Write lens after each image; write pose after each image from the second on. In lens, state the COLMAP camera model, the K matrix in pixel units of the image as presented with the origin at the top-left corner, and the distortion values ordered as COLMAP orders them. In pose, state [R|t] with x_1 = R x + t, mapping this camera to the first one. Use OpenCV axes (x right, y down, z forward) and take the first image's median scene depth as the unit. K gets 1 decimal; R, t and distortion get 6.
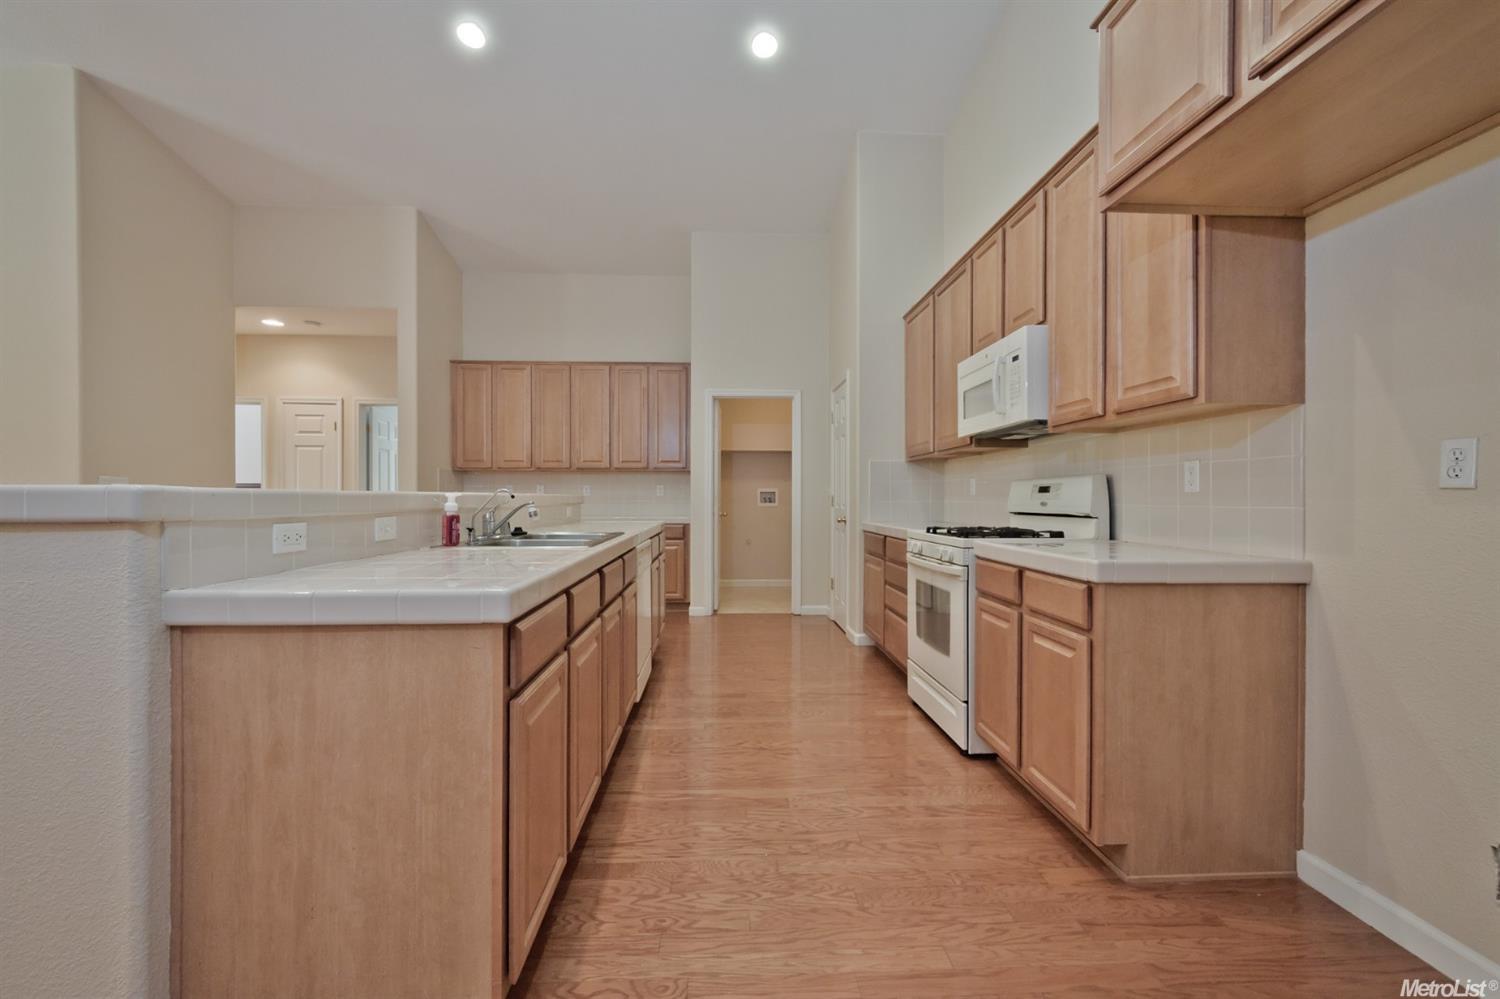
lens RADIAL K [[622.4, 0, 738.8], [0, 622.4, 501.2], [0, 0, 1]] dist [0.003917, 0.000613]
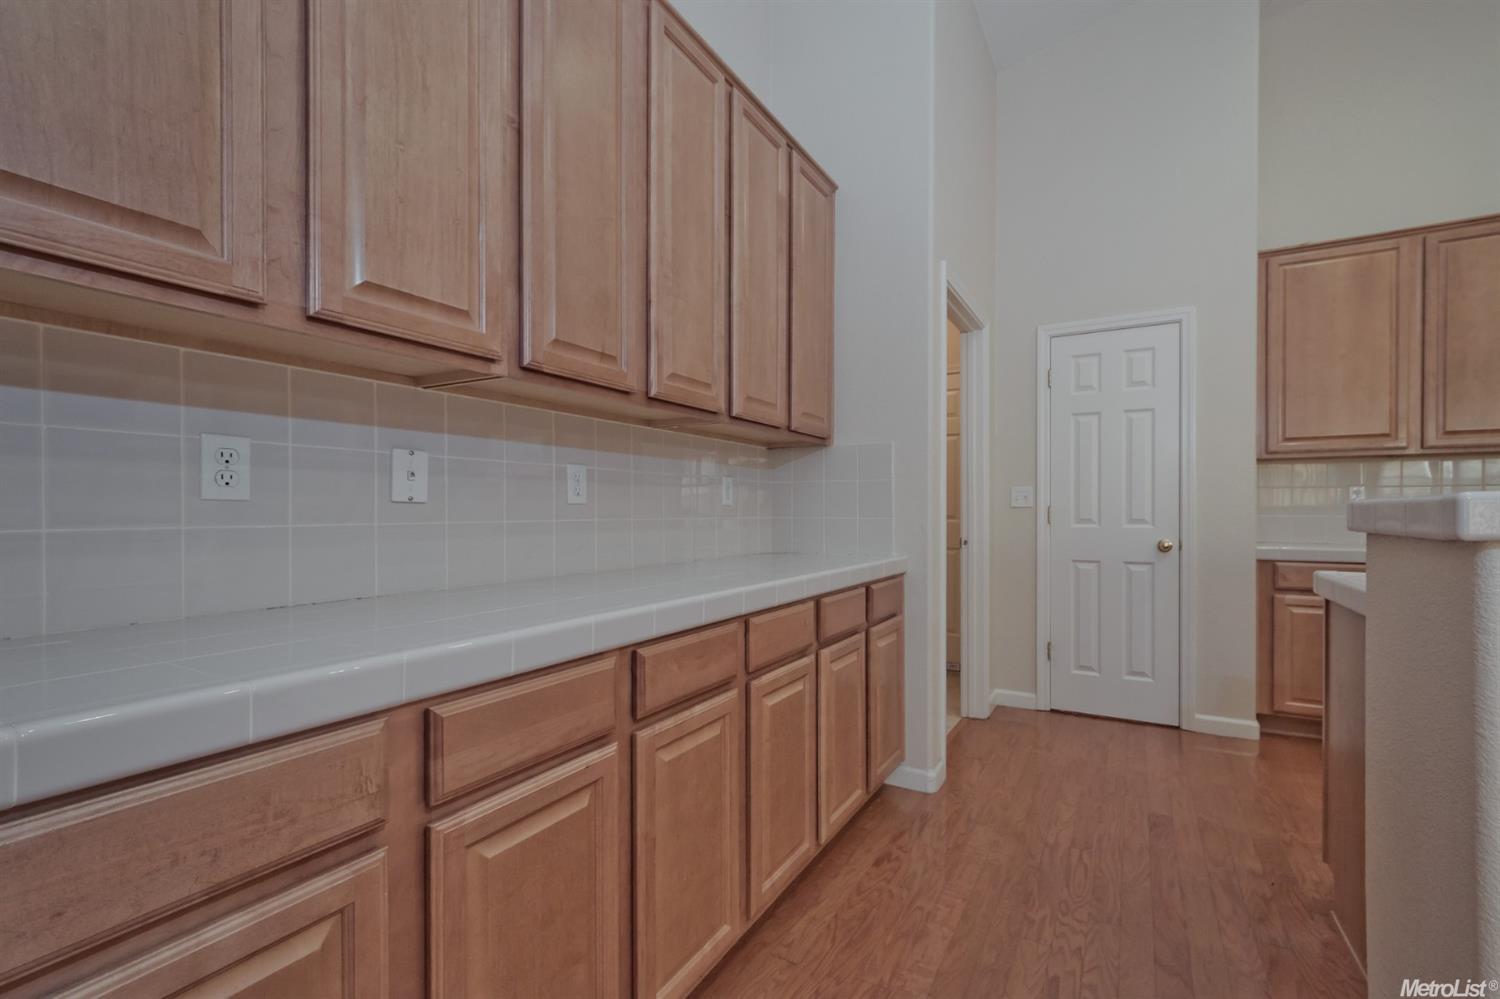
lens RADIAL K [[622.4, 0, 797.8], [0, 622.4, 503.1], [0, 0, 1]] dist [0.003917, 0.000613]
pose [[0.505132, 0.002630, 0.863038, -0.458105], [0.009262, 0.999921, -0.008468, -0.005170], [-0.862992, 0.012271, 0.505068, 0.817315]]
